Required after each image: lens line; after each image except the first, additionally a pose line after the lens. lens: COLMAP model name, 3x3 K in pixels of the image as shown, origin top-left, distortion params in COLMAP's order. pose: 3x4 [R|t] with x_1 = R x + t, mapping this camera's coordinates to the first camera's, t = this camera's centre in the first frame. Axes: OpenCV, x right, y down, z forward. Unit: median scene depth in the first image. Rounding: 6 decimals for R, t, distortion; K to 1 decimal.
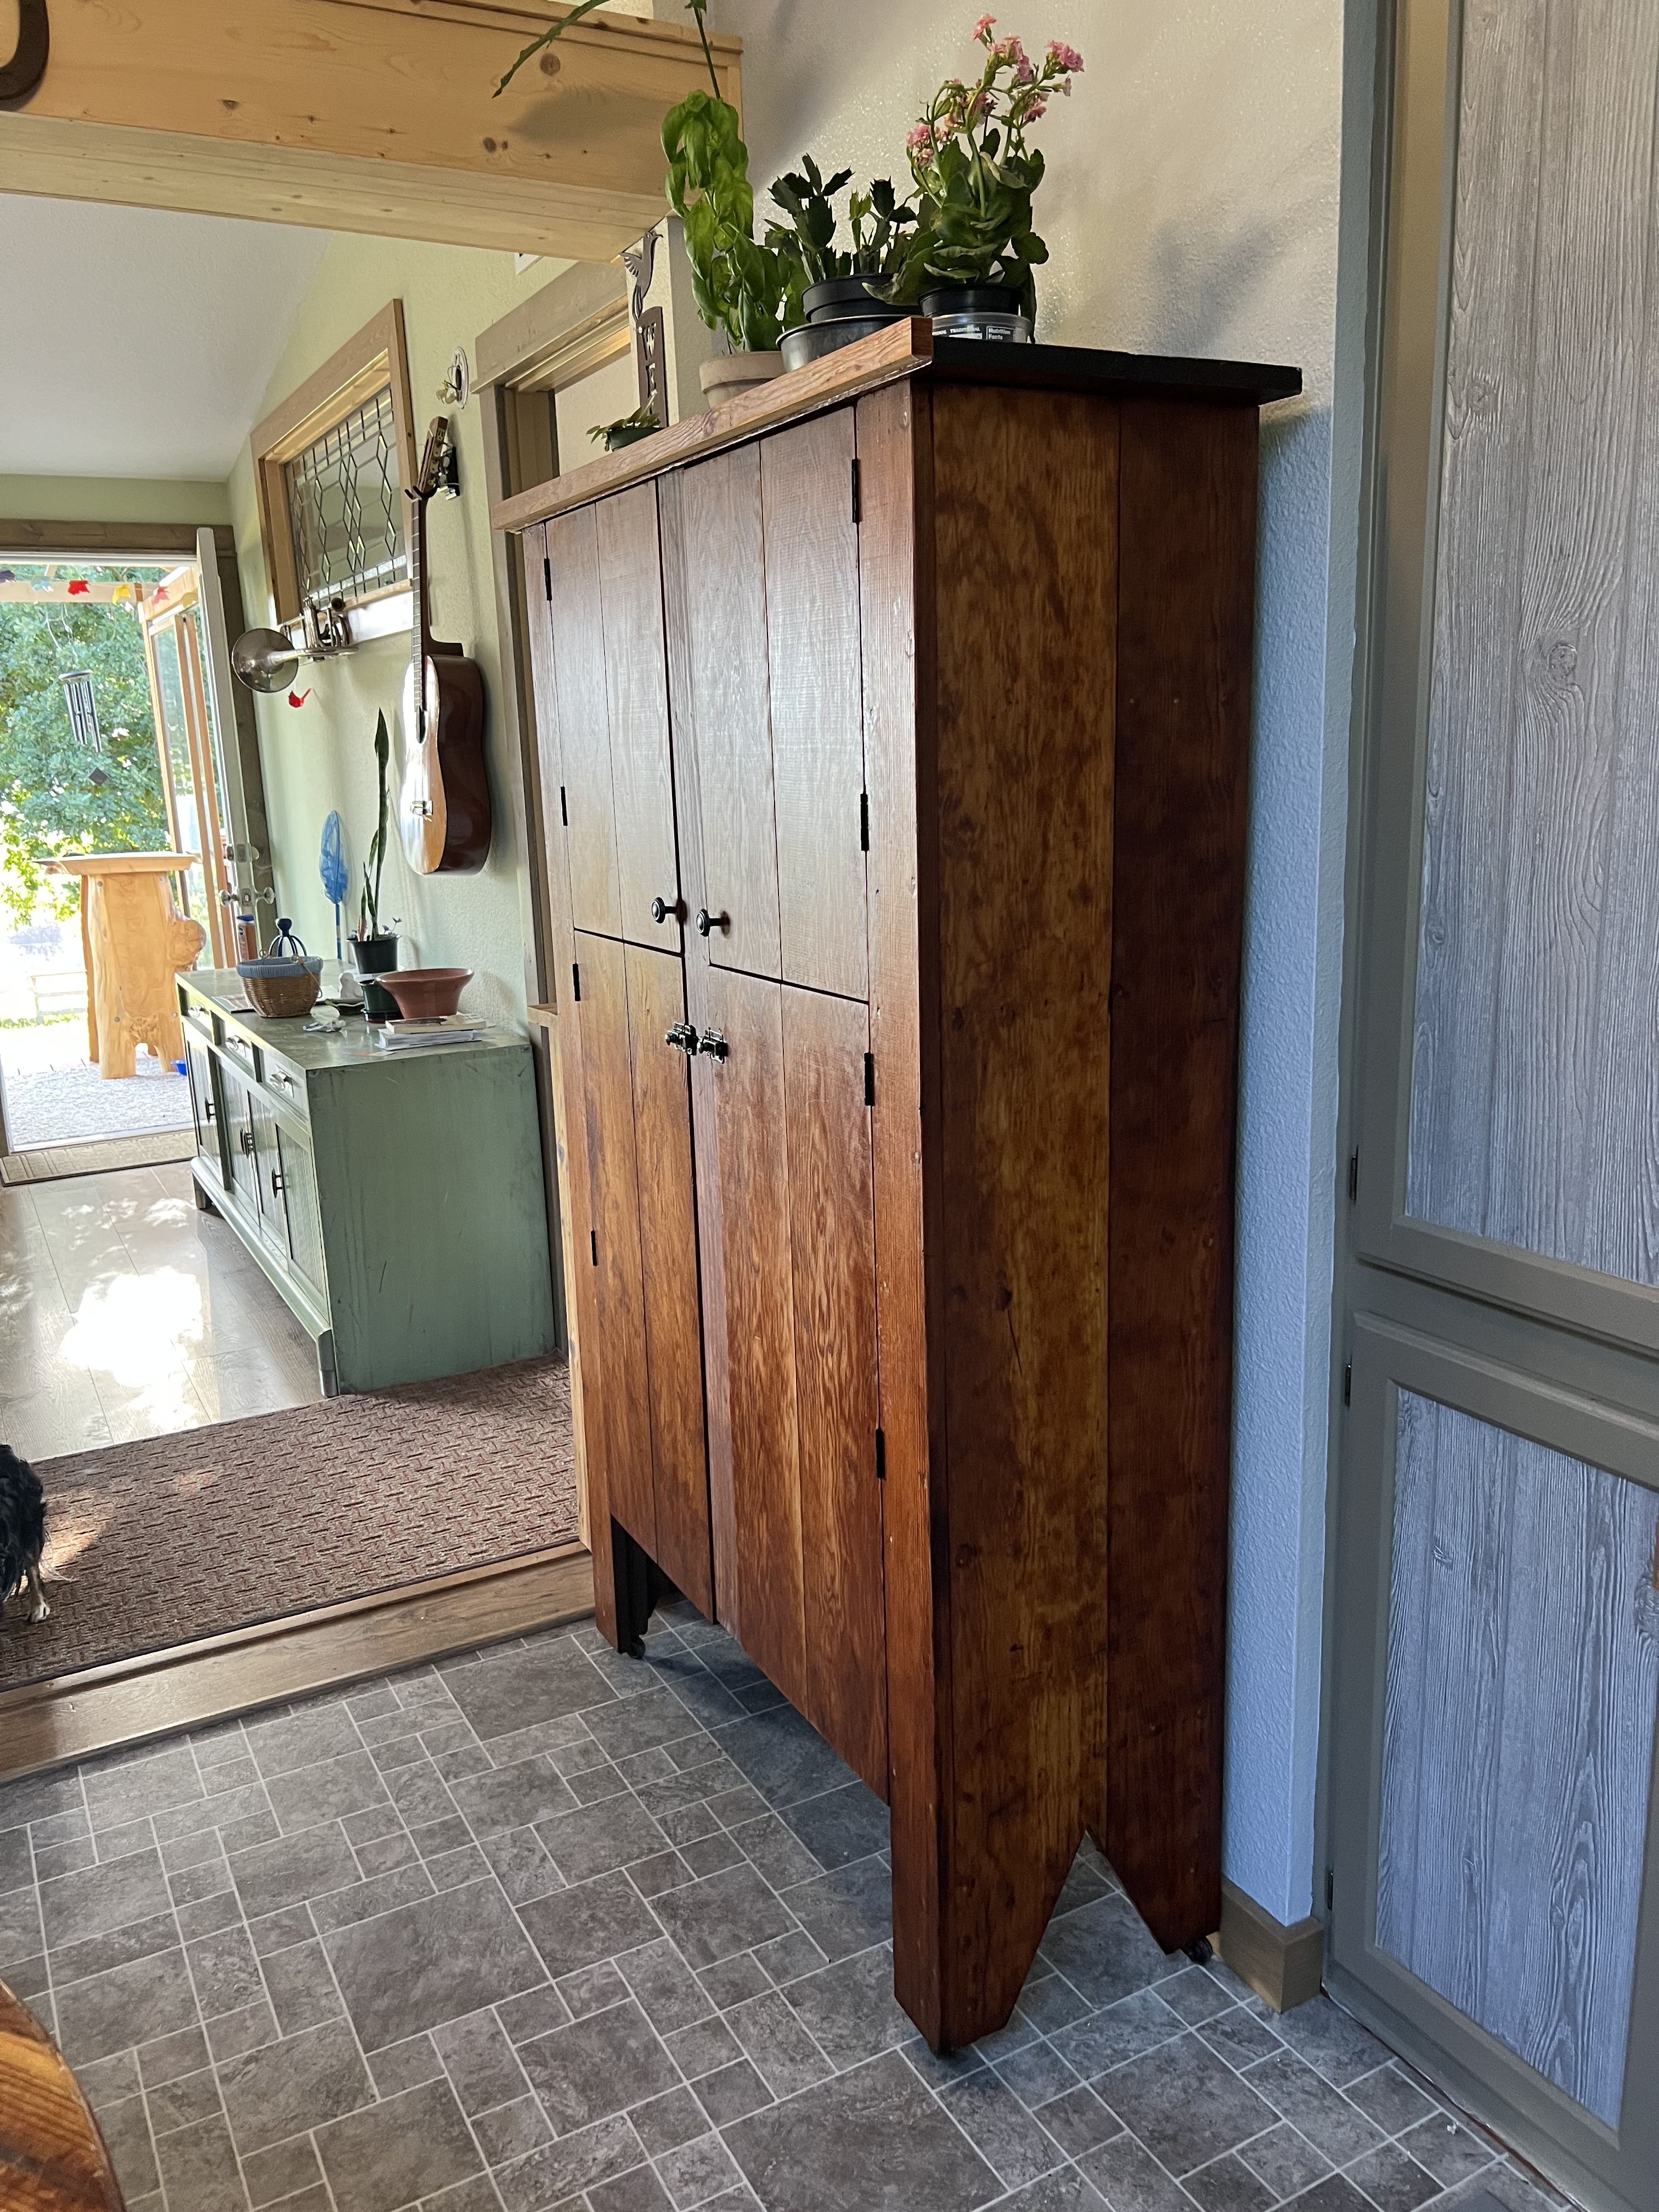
lens RADIAL K [[1673.0, 0, 826.8], [0, 1673.0, 1115.4], [0, 0, 1]] dist [0.046402, -0.065492]
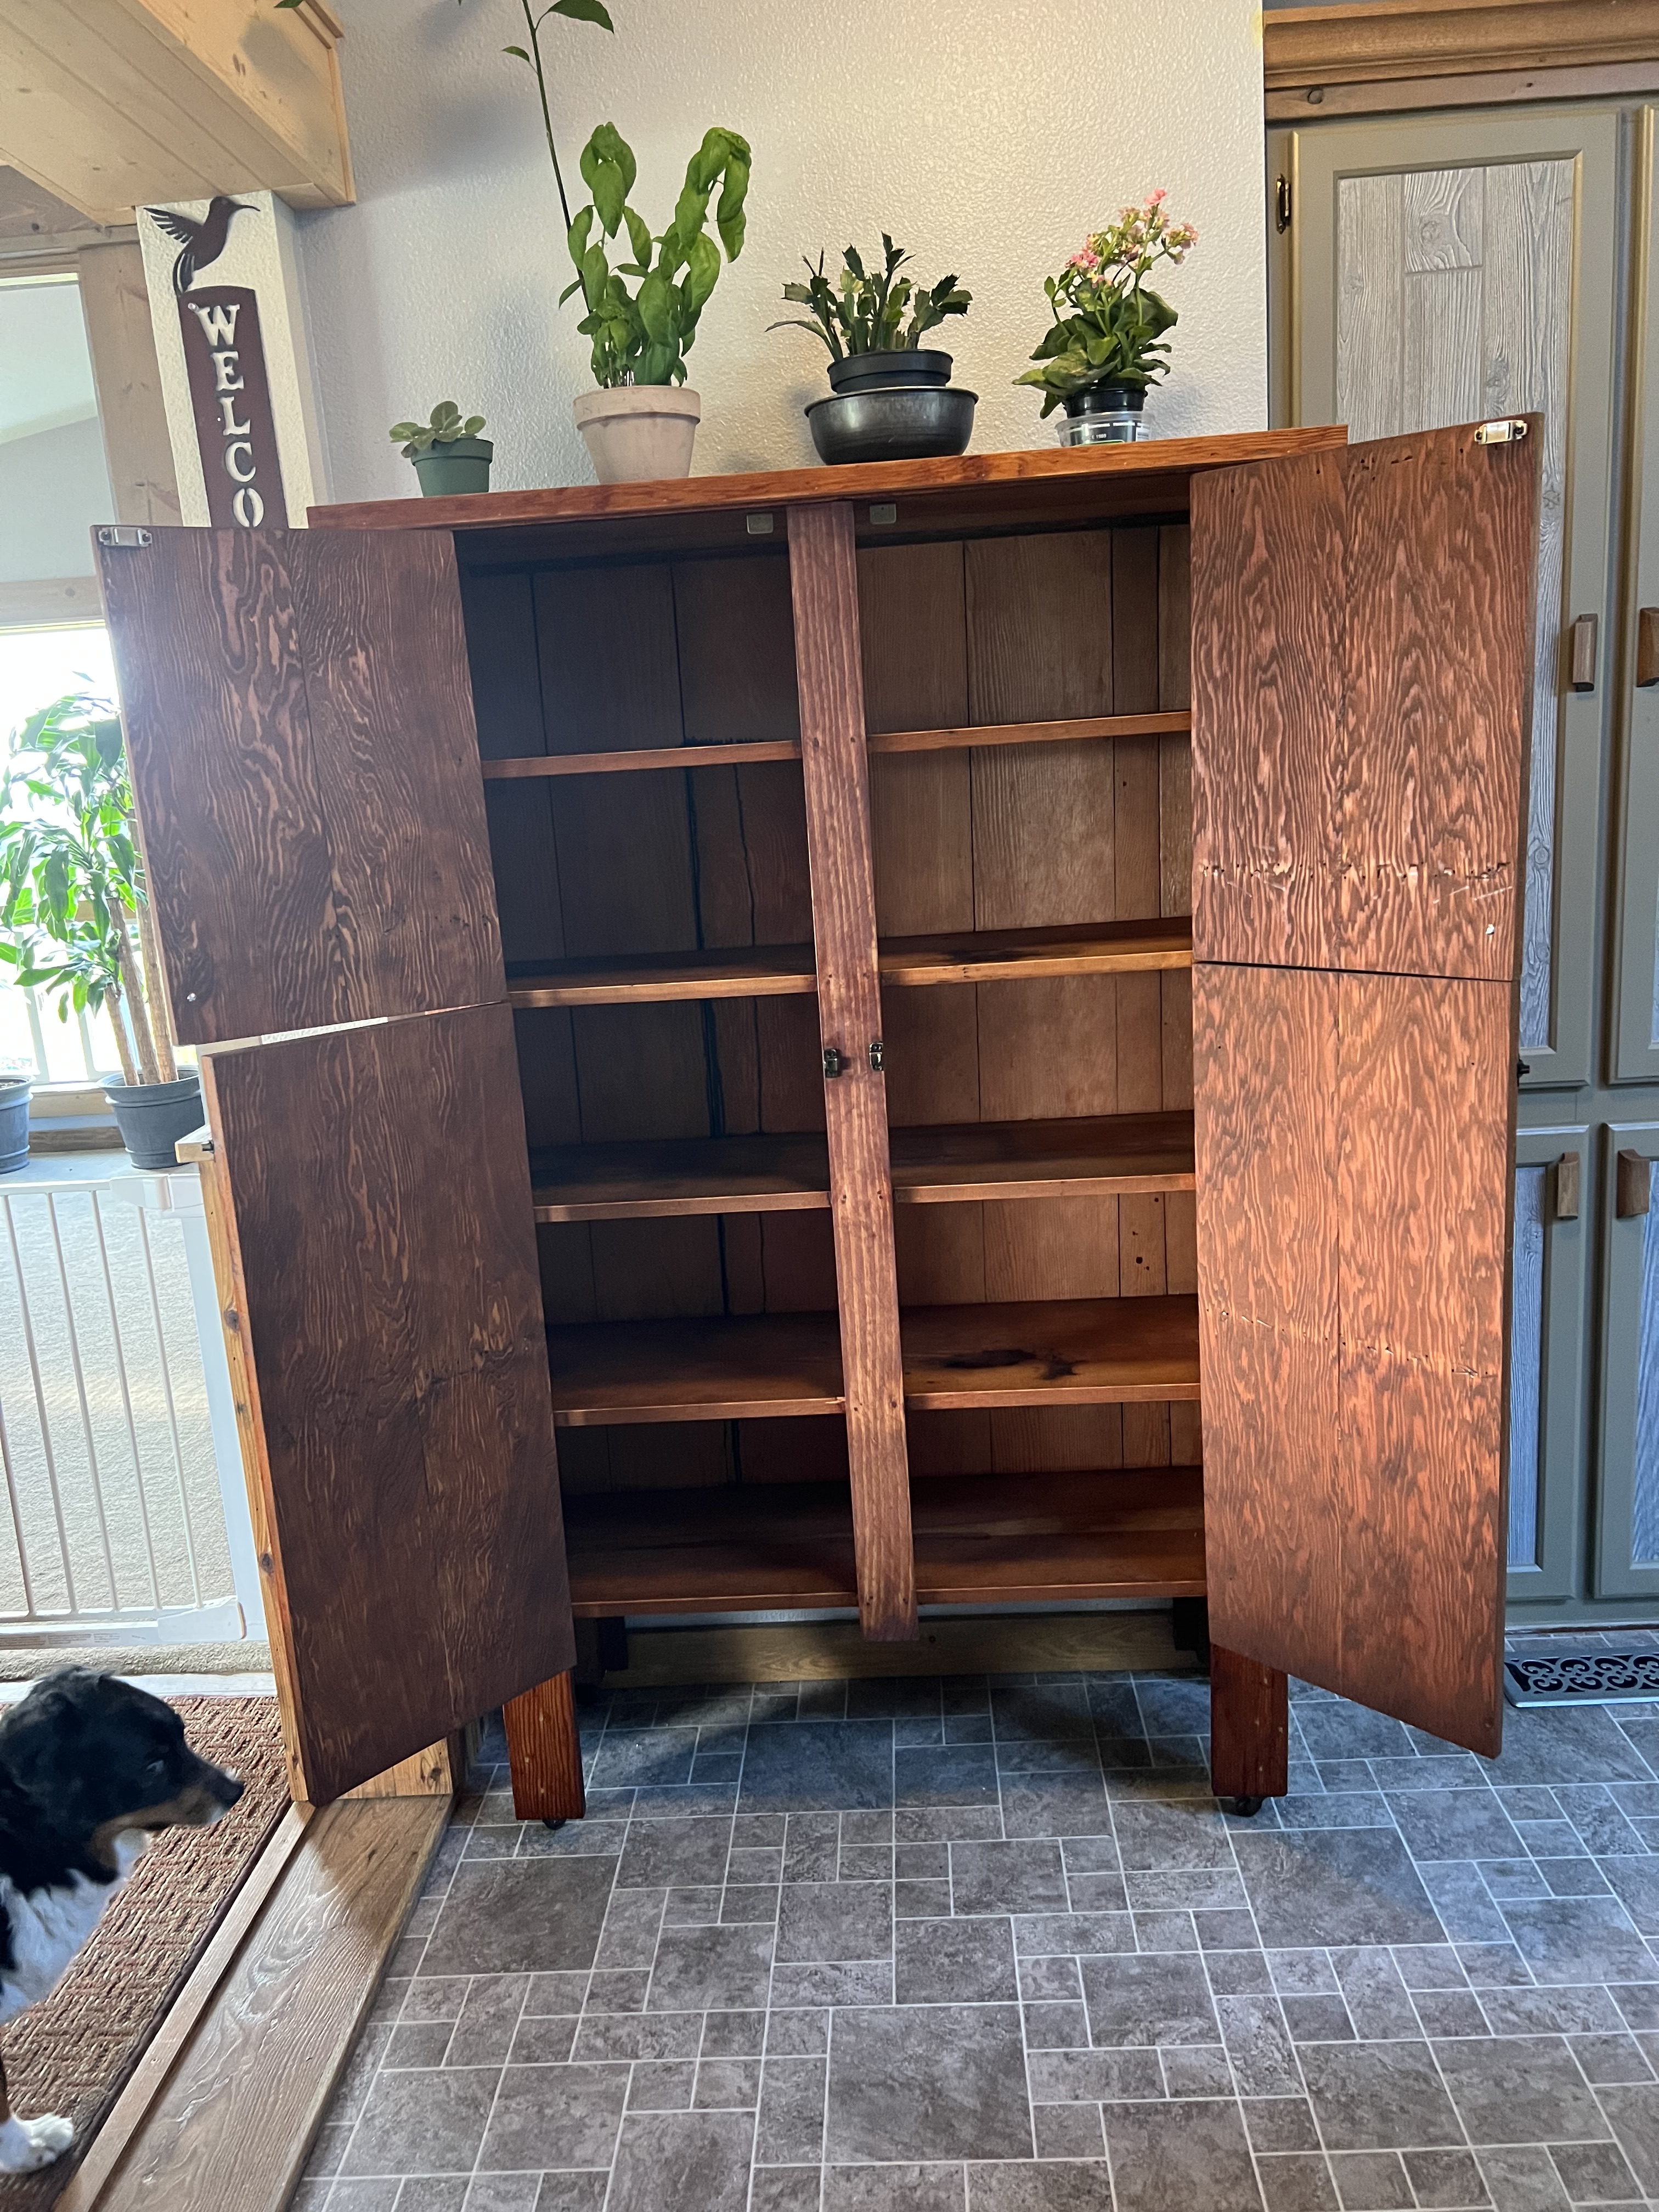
lens RADIAL K [[1673.0, 0, 833.8], [0, 1673.0, 1108.5], [0, 0, 1]] dist [0.046402, -0.065492]
pose [[0.513861, -0.185790, 0.837514, -0.967562], [0.238399, 0.968739, 0.068630, -0.089405], [-0.824083, 0.164397, 0.542089, 0.477013]]
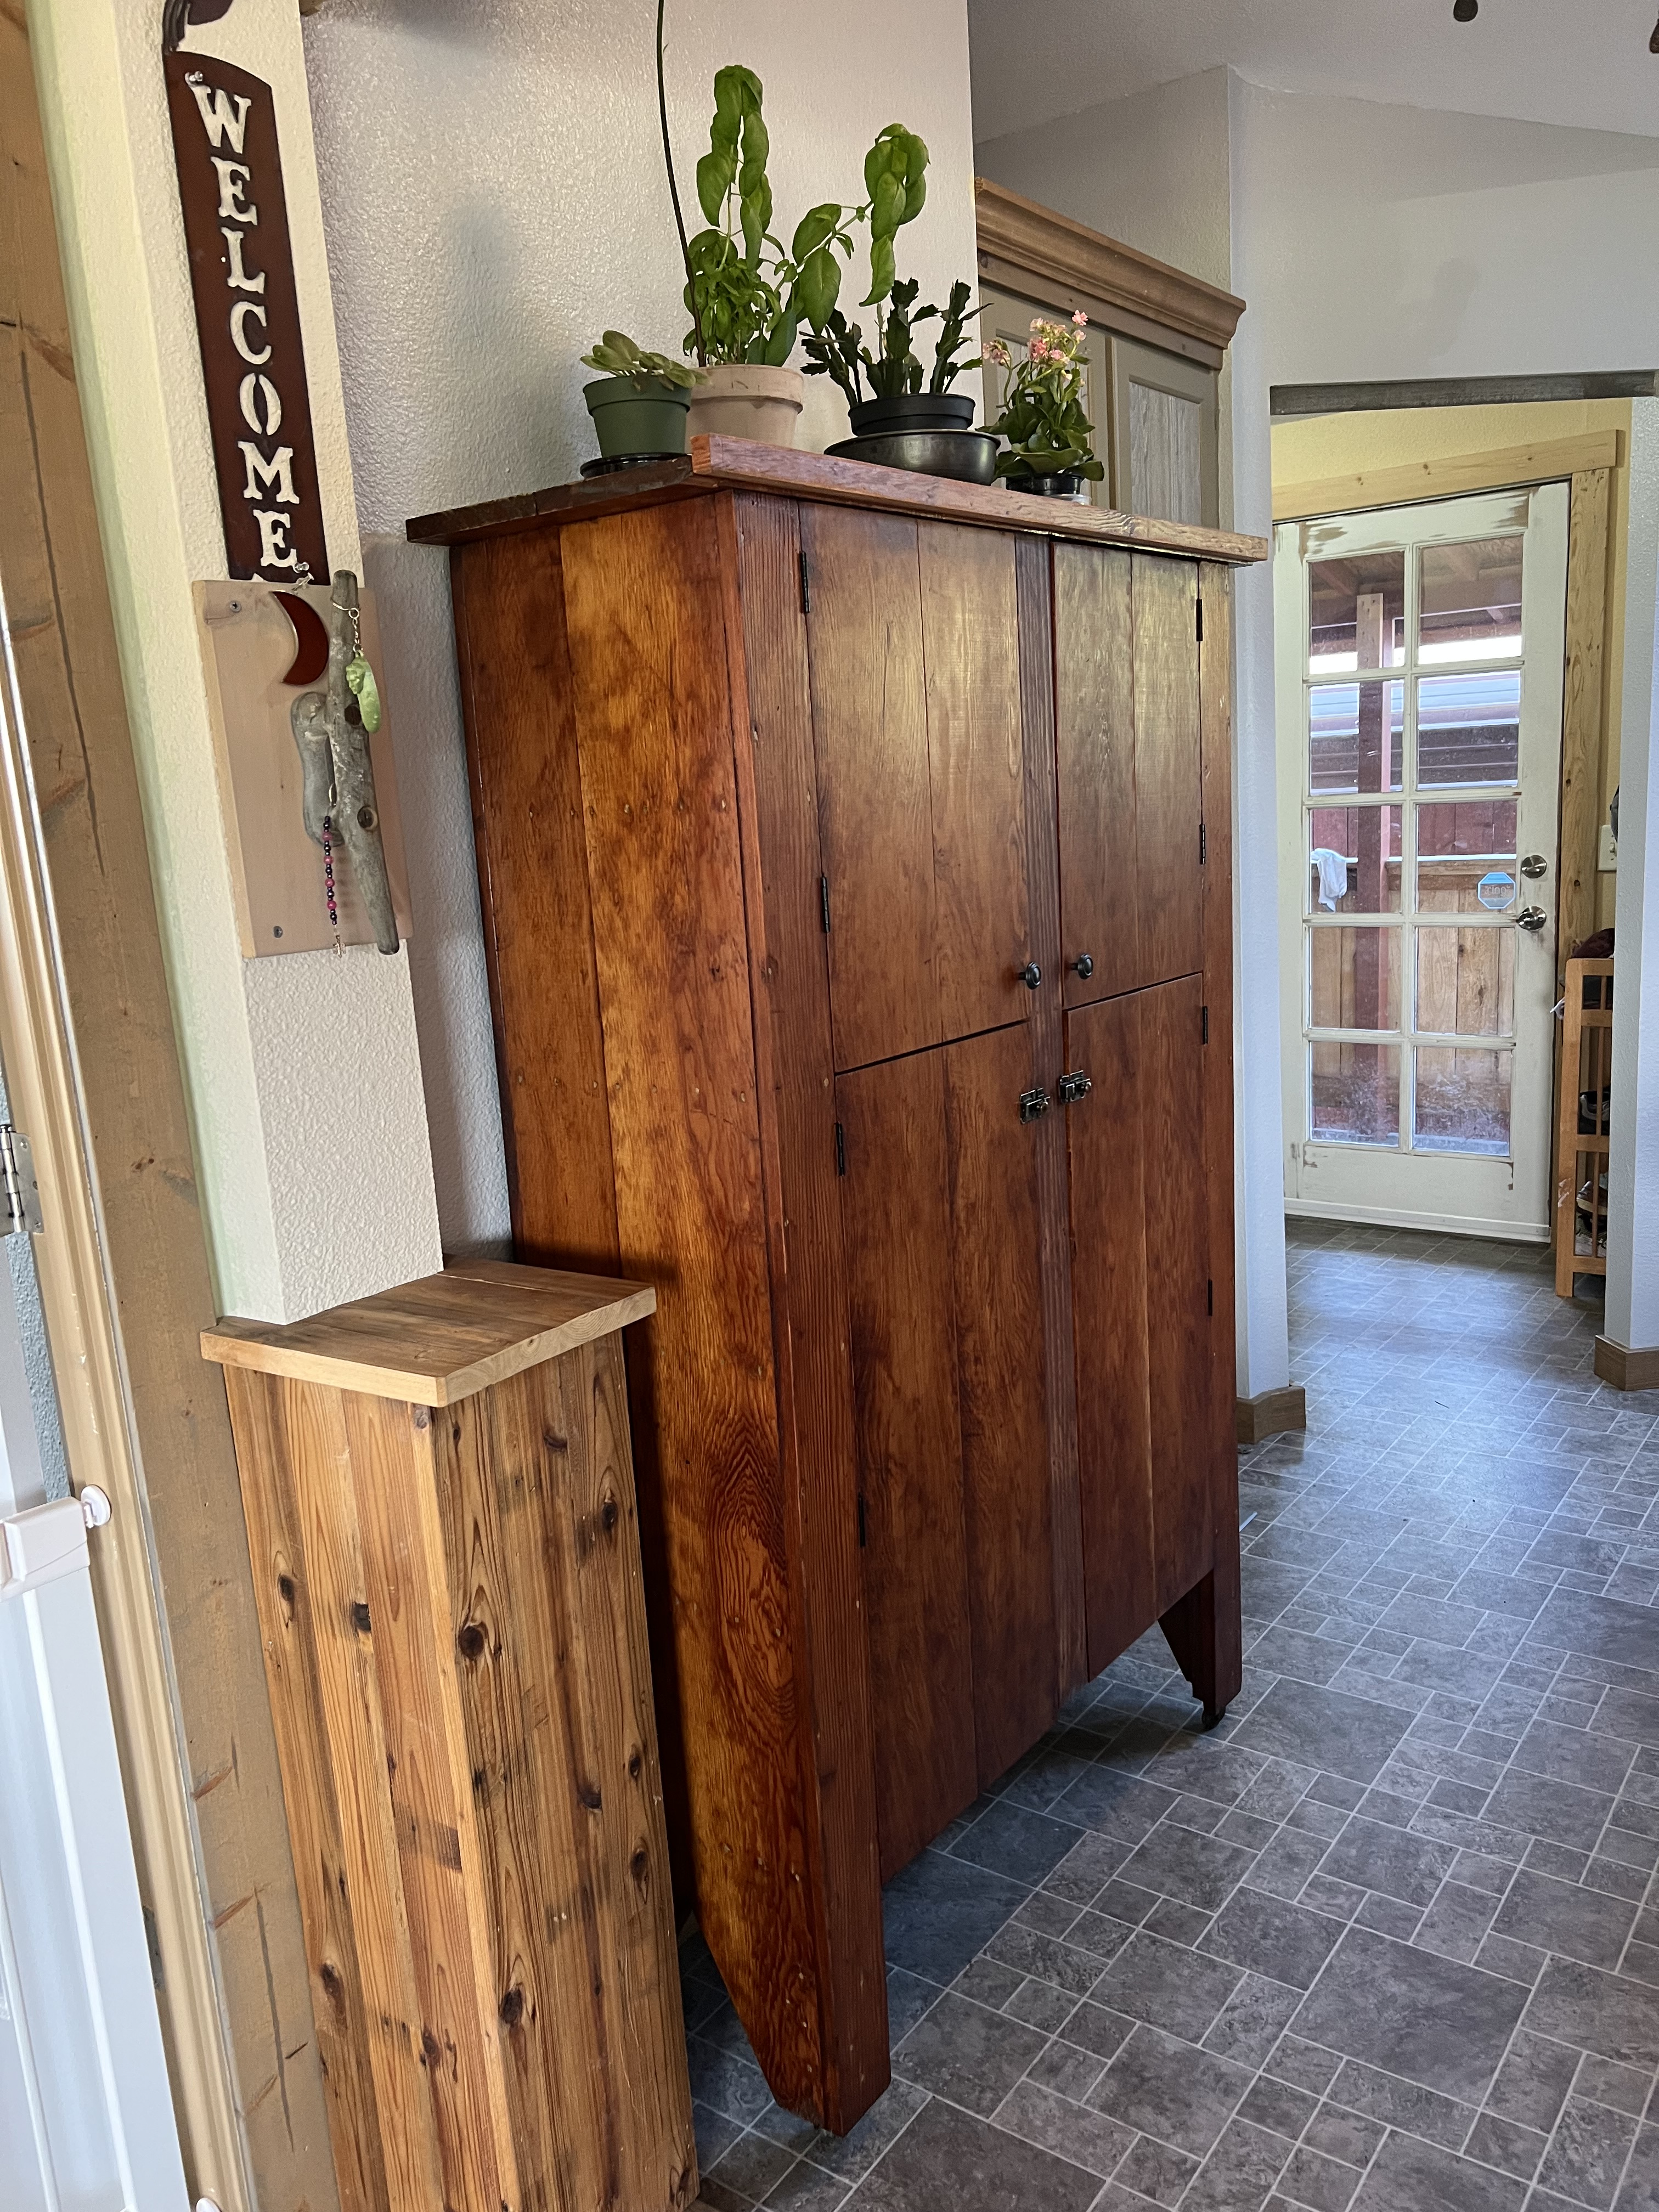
lens RADIAL K [[1673.0, 0, 841.3], [0, 1673.0, 1088.1], [0, 0, 1]] dist [0.046402, -0.065492]
pose [[-0.426460, -0.109397, 0.897866, -0.947440], [0.265565, 0.933766, 0.239907, -0.331652], [-0.864643, 0.340753, -0.369162, 1.523215]]
